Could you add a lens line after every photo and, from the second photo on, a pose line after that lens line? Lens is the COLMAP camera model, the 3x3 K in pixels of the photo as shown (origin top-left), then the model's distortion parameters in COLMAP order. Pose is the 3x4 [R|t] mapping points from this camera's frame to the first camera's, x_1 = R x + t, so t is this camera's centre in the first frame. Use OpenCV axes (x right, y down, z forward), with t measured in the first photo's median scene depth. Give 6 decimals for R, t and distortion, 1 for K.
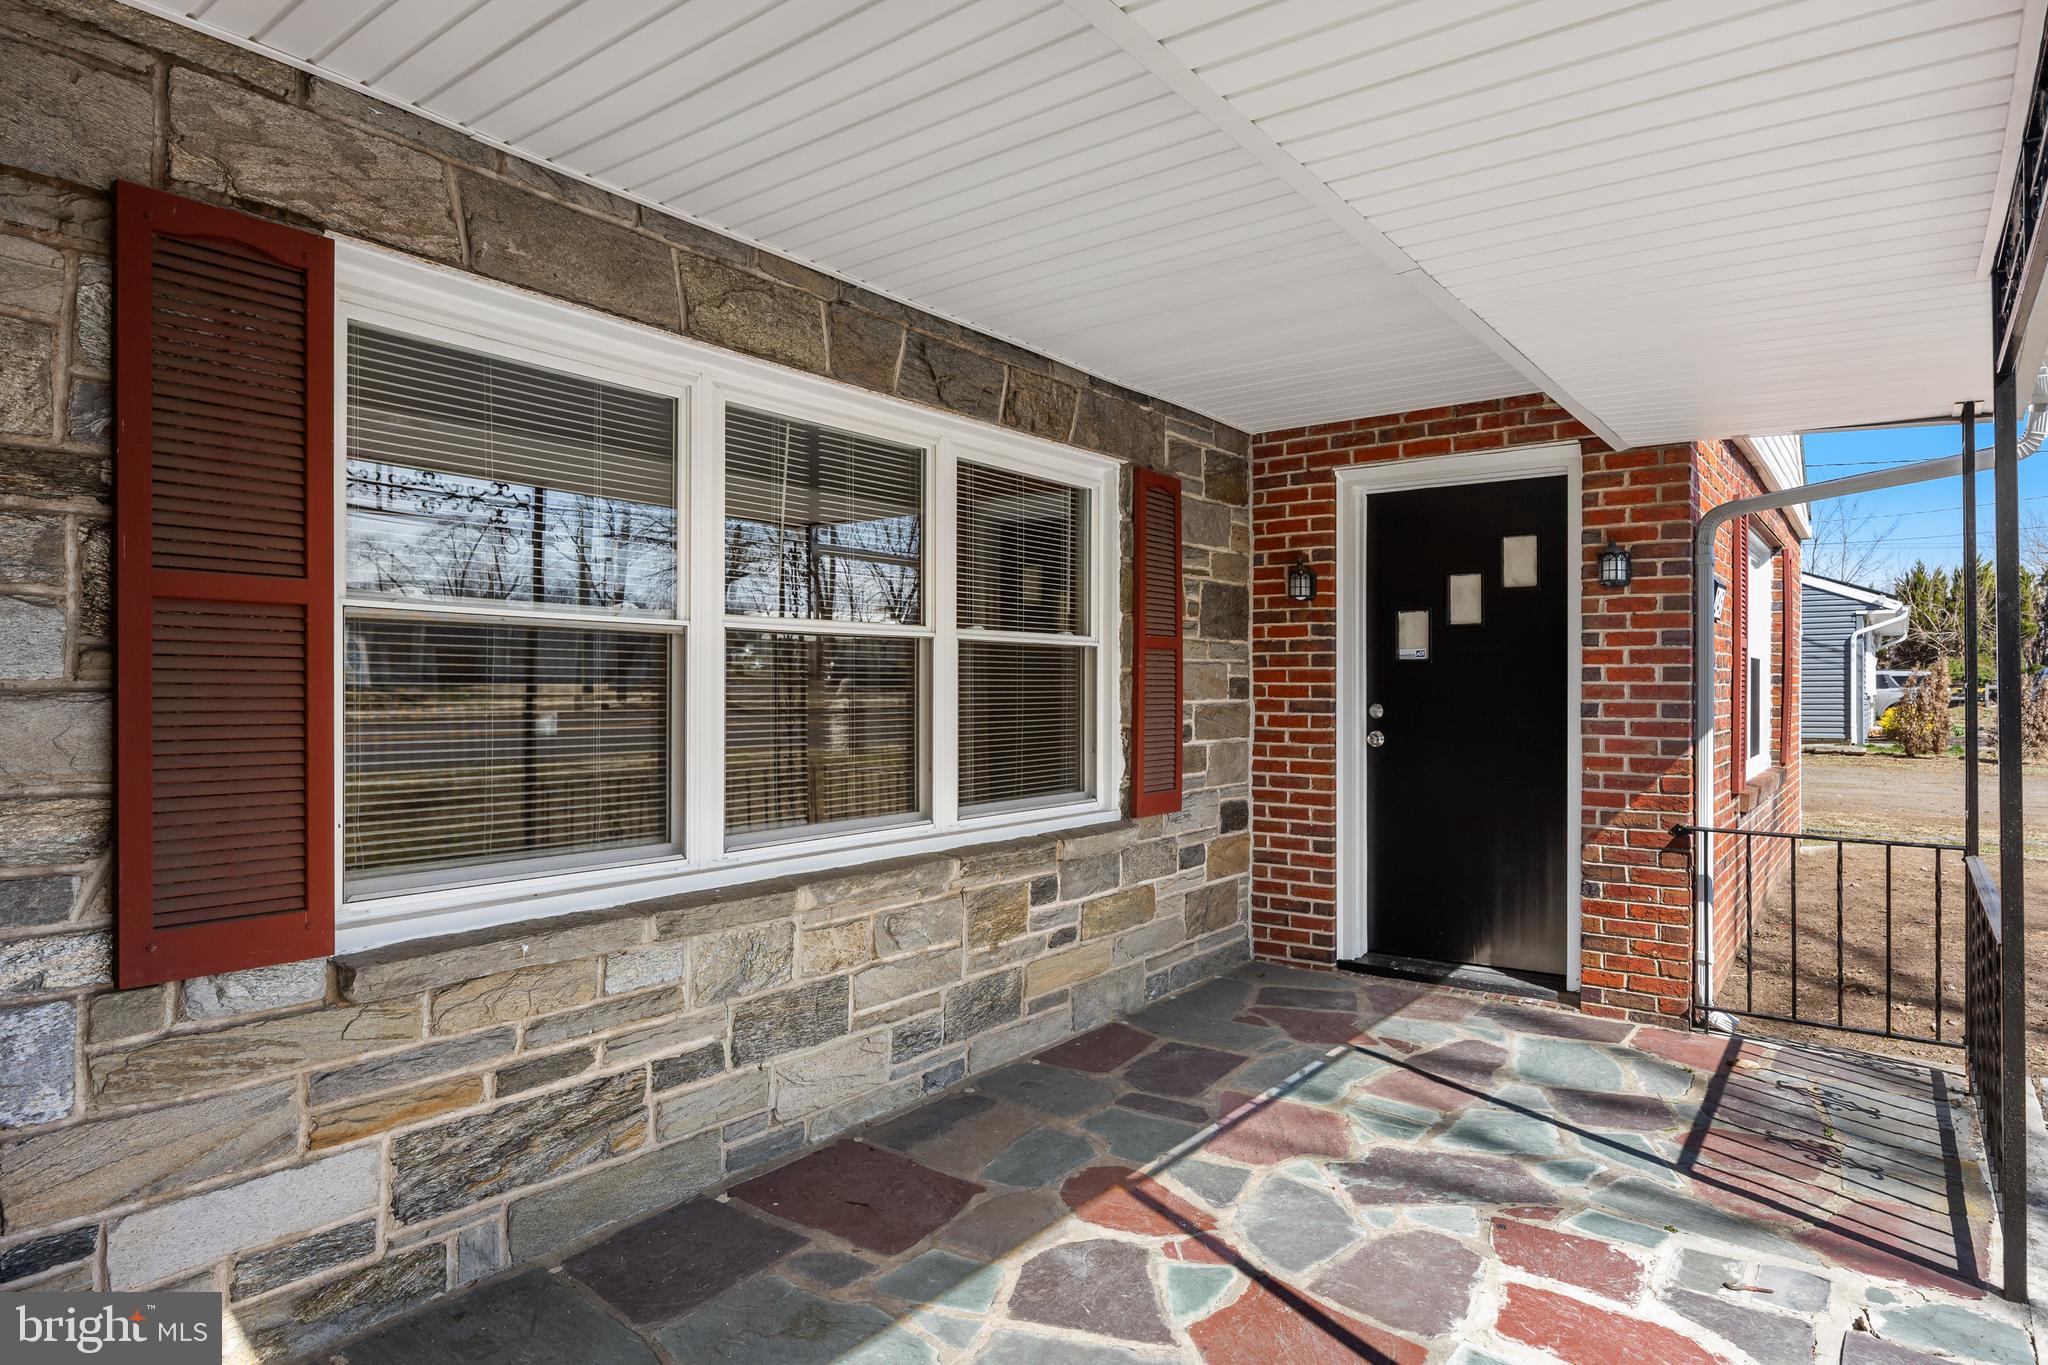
lens RADIAL K [[1196.7, 0, 1027.2], [0, 1196.7, 682.7], [0, 0, 1]] dist [-0.022823, -0.001761]
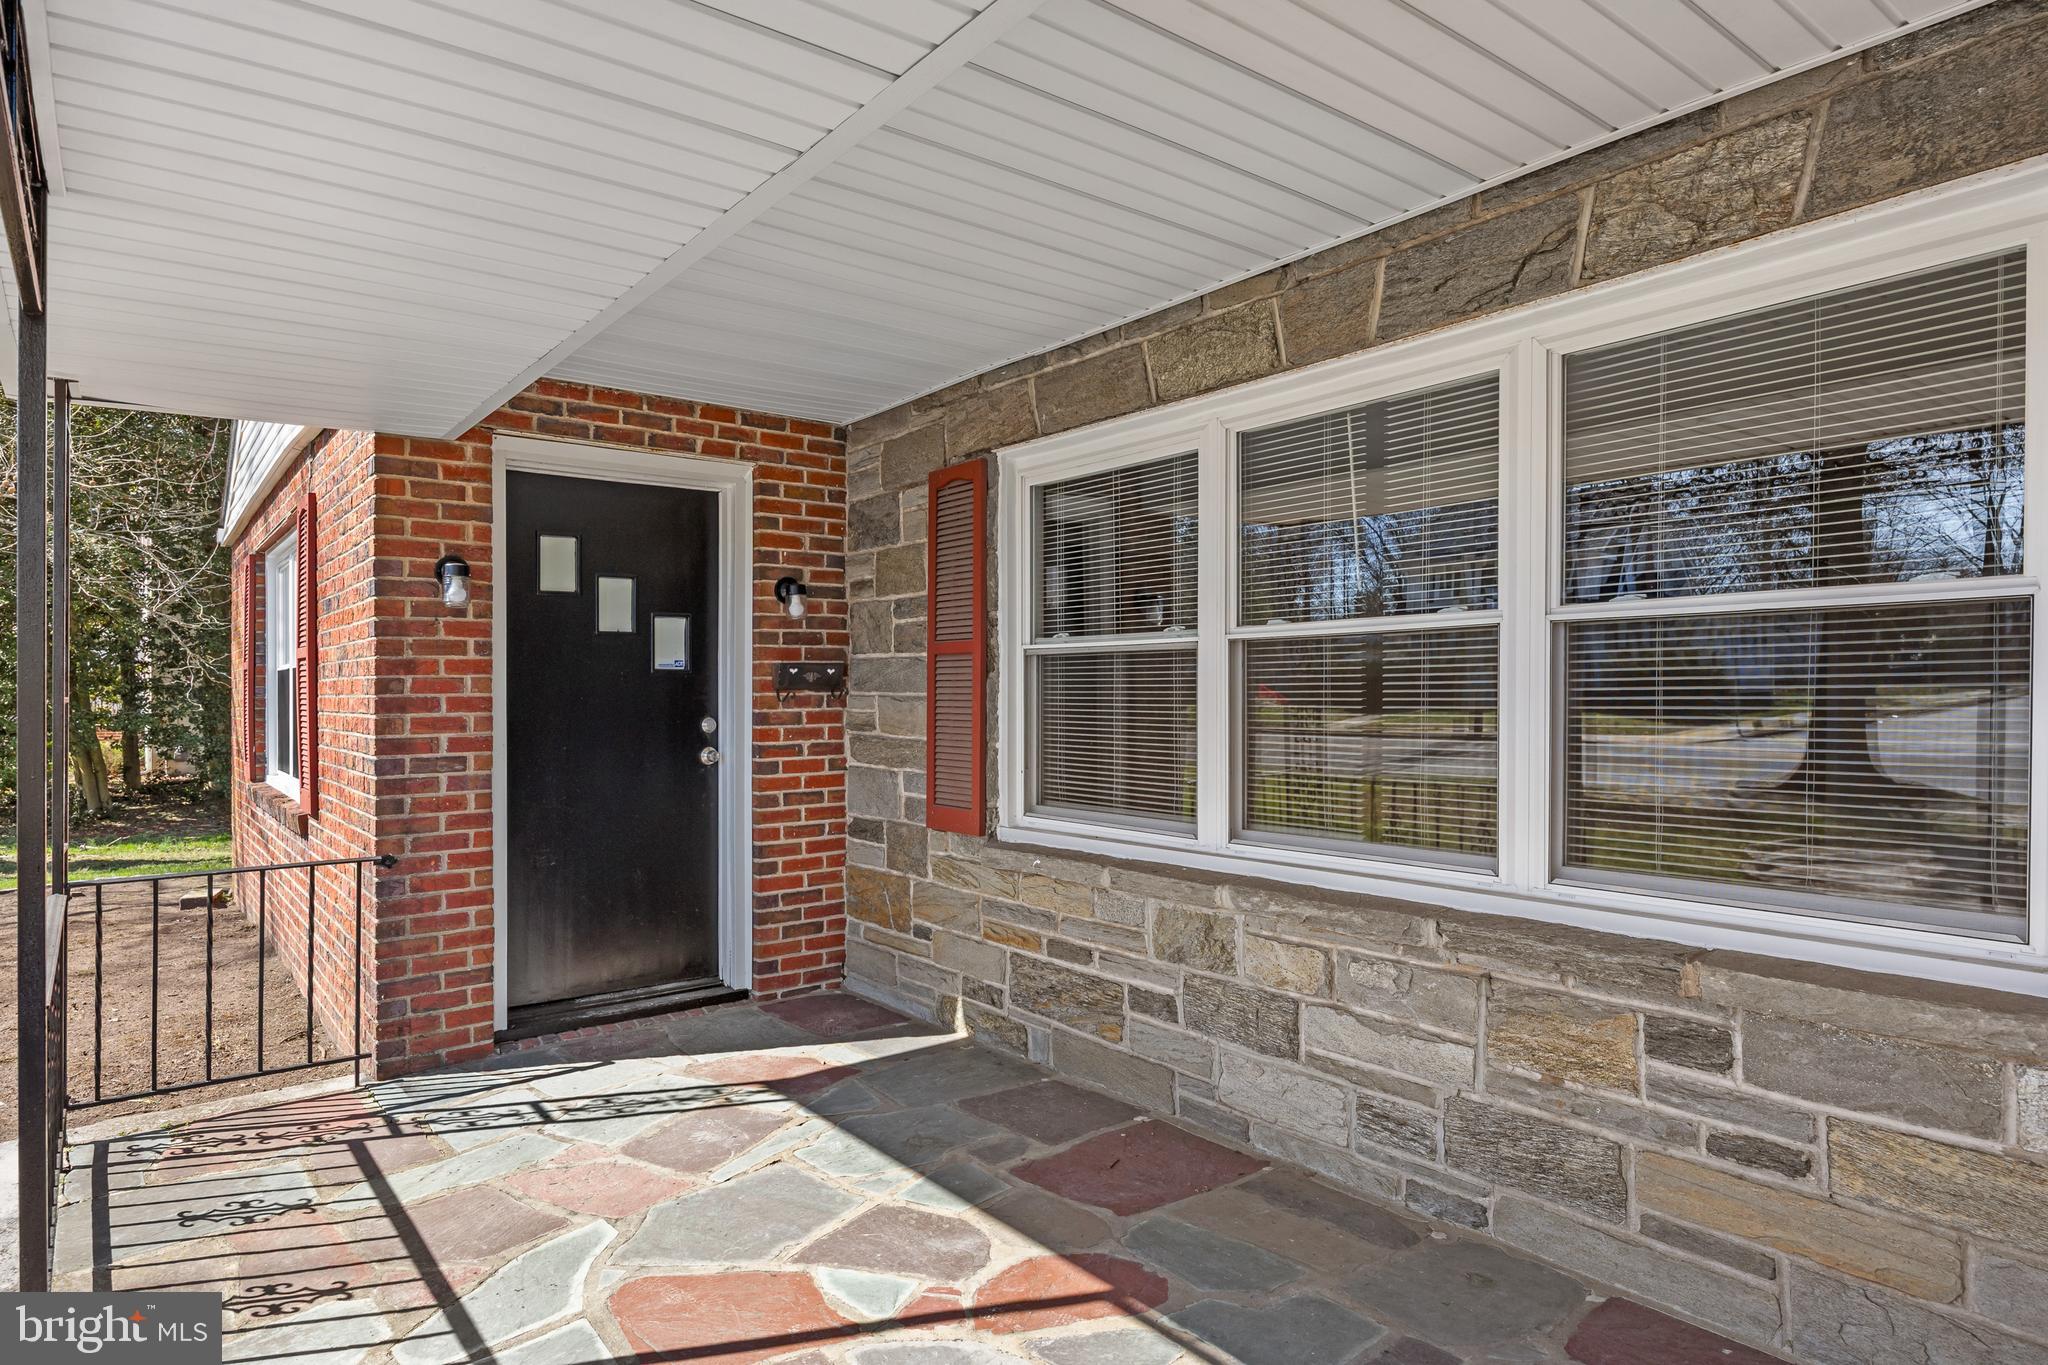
lens RADIAL K [[1168.6, 0, 1035.9], [0, 1168.6, 696.1], [0, 0, 1]] dist [-0.013495, 0.001686]
pose [[-0.268735, 0.000411, -0.963214, 0.858648], [0.010626, 0.999940, -0.002538, 0.006540], [0.963156, -0.010917, -0.268723, 1.146444]]
